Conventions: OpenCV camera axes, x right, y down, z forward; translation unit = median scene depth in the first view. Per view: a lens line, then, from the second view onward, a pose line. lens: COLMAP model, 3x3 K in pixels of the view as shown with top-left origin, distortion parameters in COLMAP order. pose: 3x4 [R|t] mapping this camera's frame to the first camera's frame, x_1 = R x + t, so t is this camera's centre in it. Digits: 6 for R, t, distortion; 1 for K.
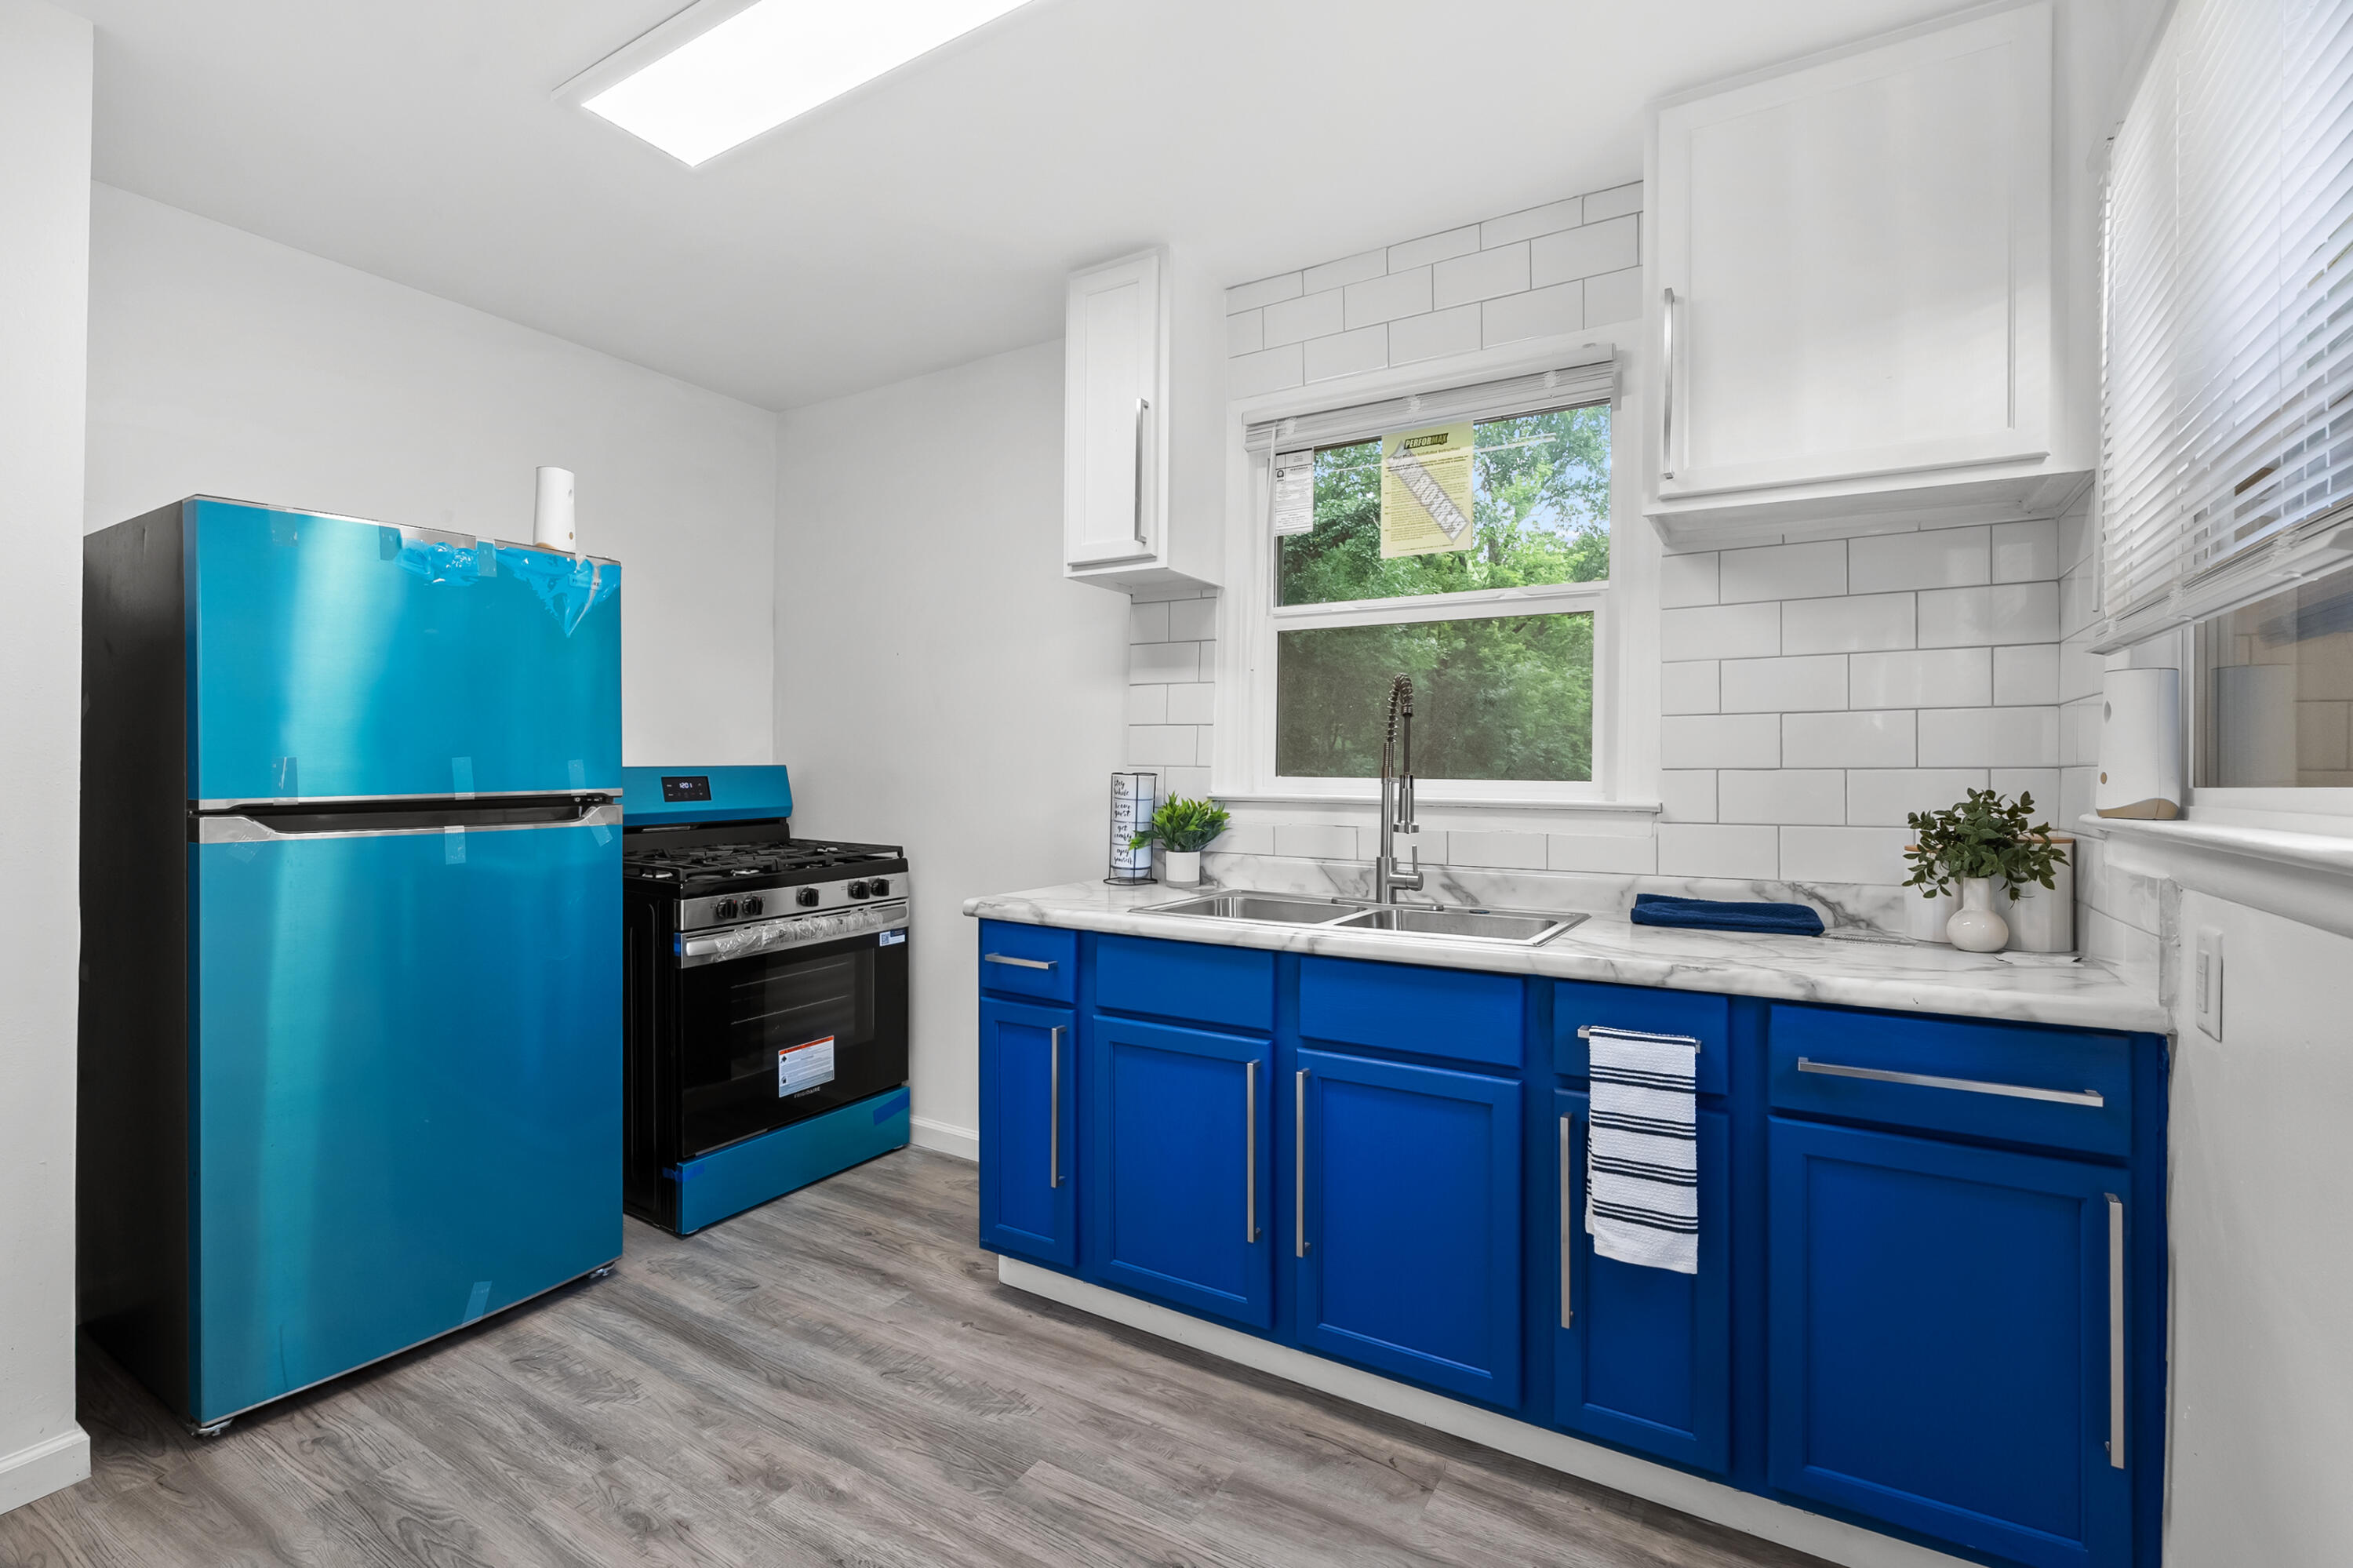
lens RADIAL K [[1067.6, 0, 1176.8], [0, 1067.6, 778.7], [0, 0, 1]] dist [-0.003470, -0.000300]
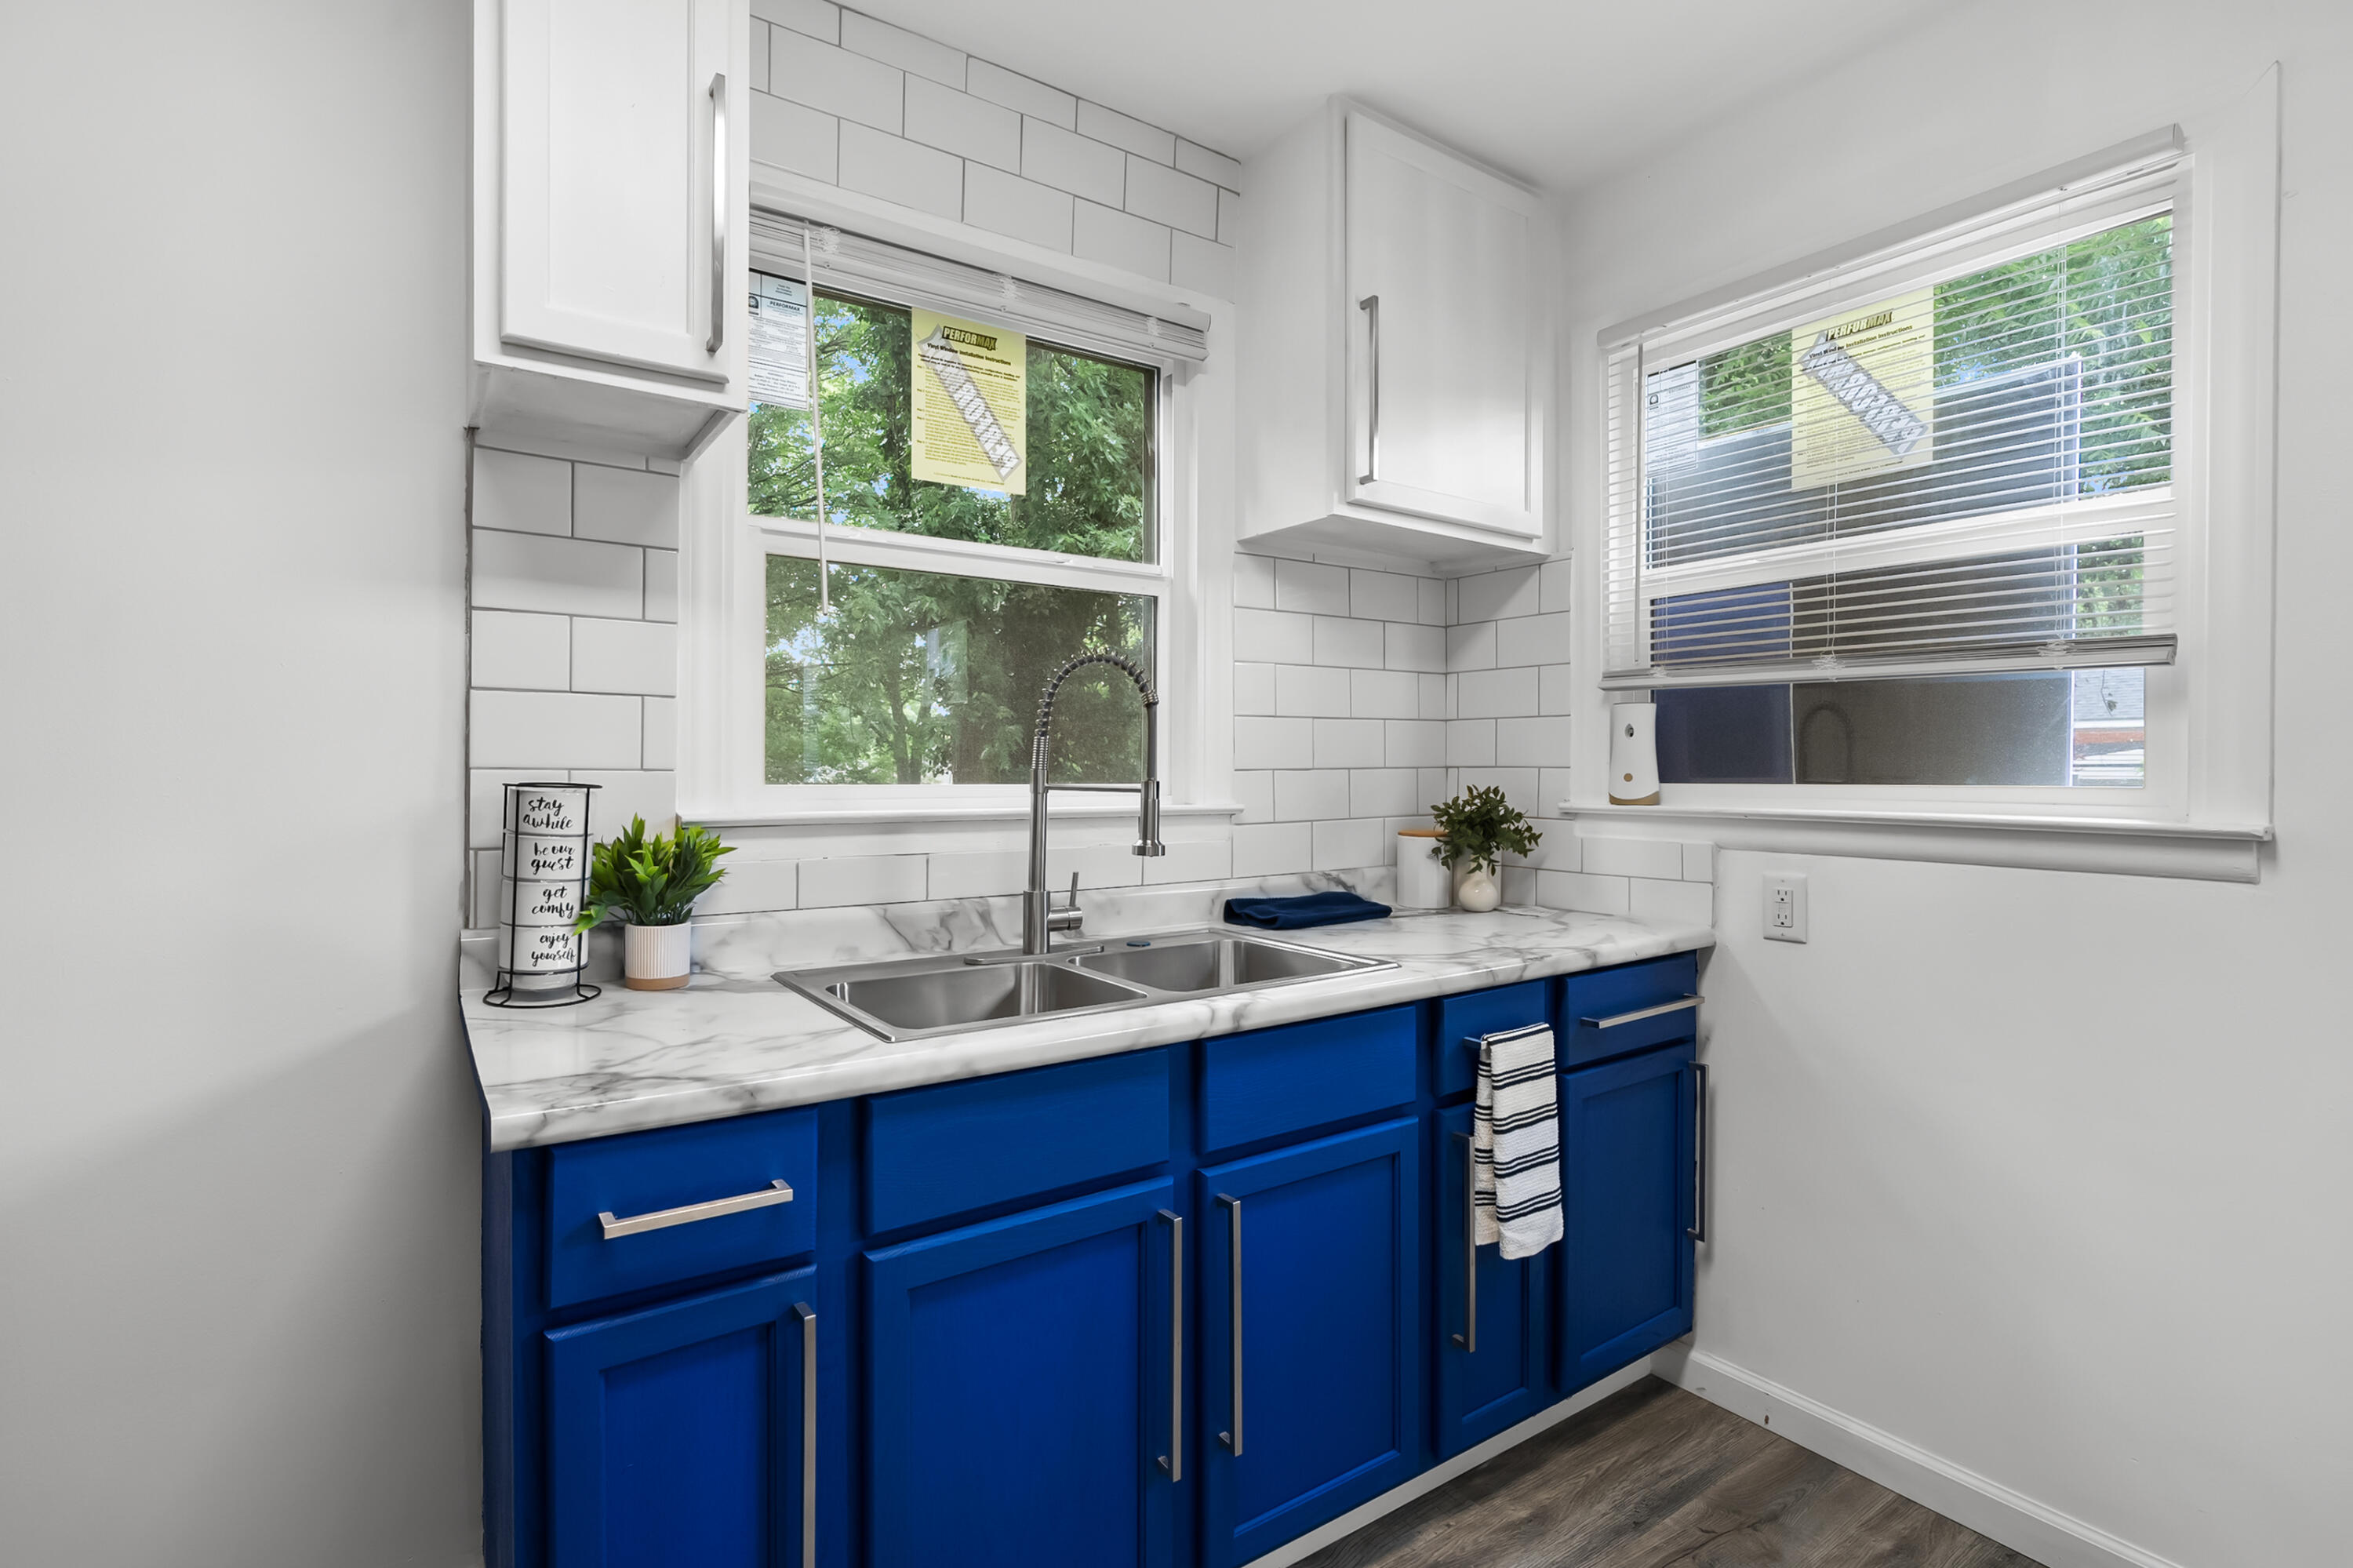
lens RADIAL K [[1092.4, 0, 1176.5], [0, 1092.4, 784.0], [0, 0, 1]] dist [-0.009995, -0.000250]
pose [[0.420924, -0.020451, 0.906865, -0.483490], [0.006306, 0.999788, 0.019619, -0.016589], [-0.907074, -0.002539, 0.420964, 0.632701]]
